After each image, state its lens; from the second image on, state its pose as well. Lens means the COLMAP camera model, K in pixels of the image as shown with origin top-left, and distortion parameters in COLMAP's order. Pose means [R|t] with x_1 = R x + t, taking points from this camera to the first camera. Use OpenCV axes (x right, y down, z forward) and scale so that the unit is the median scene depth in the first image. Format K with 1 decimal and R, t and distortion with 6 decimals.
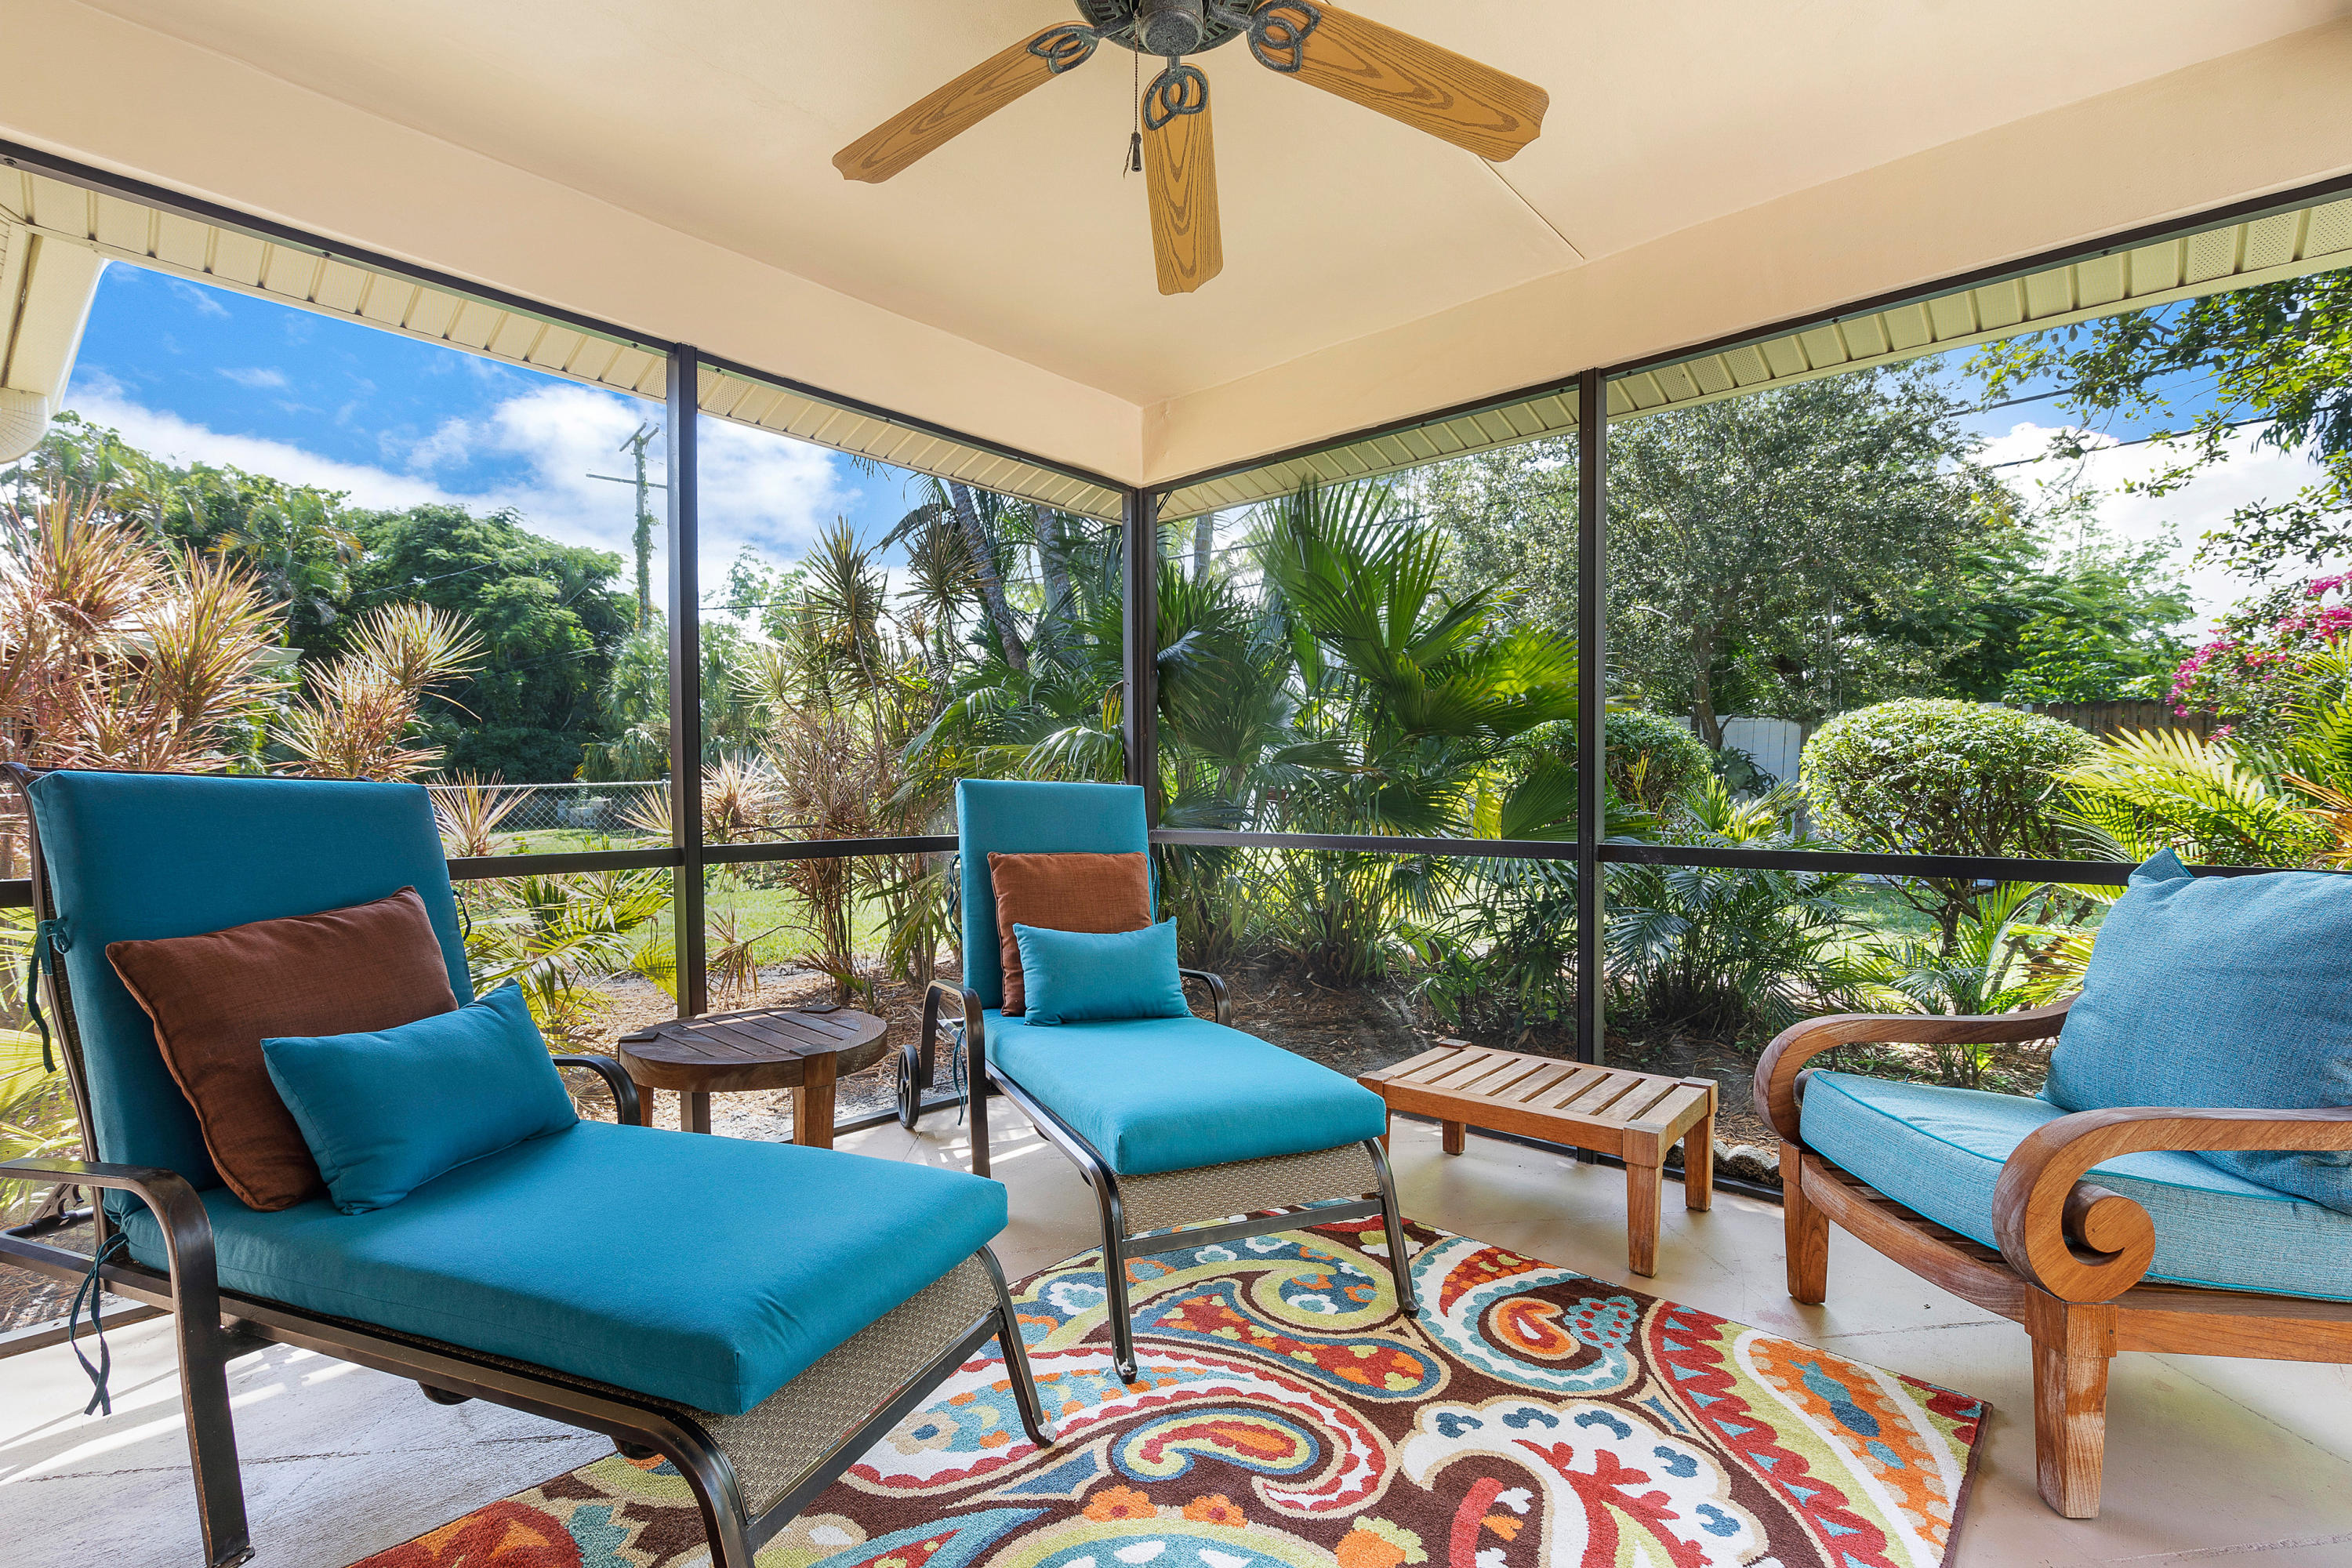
lens RADIAL K [[1082.4, 0, 1182.6], [0, 1082.4, 785.5], [0, 0, 1]] dist [0.008809, -0.000256]
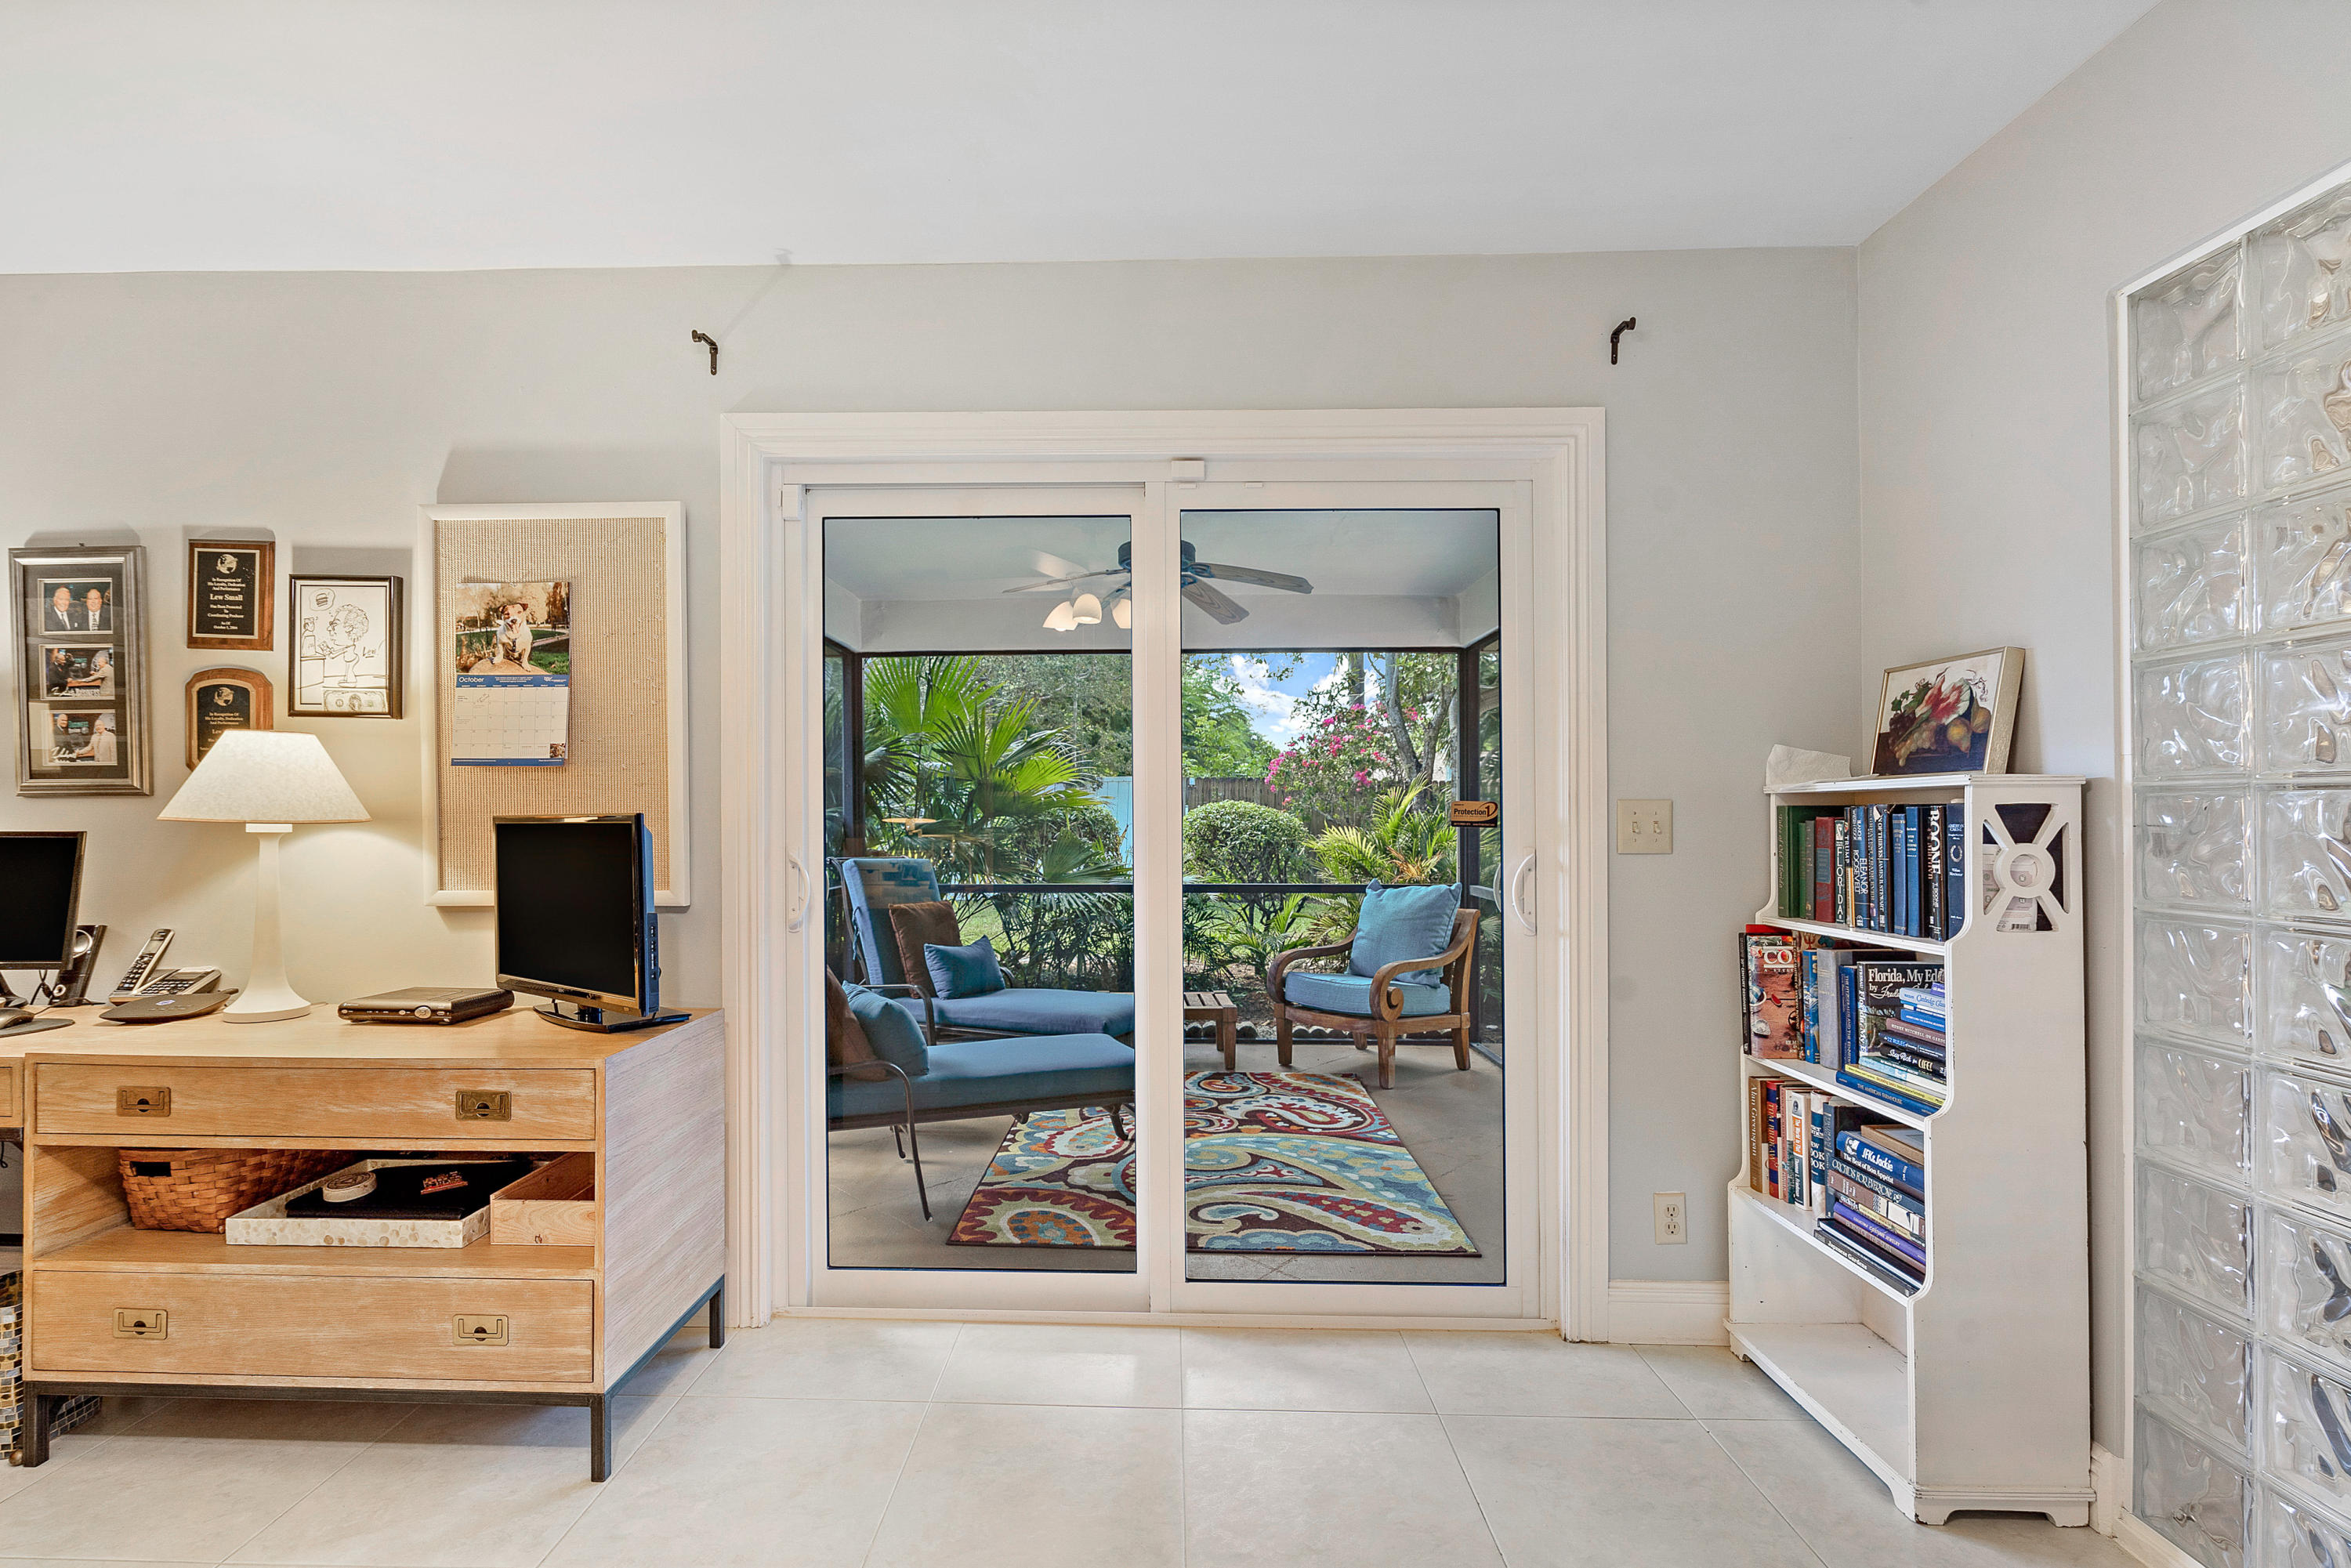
lens RADIAL K [[1081.9, 0, 1168.0], [0, 1081.9, 795.4], [0, 0, 1]] dist [0.008809, -0.000256]
pose [[0.752530, 0.012194, 0.658446, -1.708338], [-0.001154, 0.999851, -0.017198, -0.139848], [-0.658557, 0.012182, 0.752432, -0.949323]]
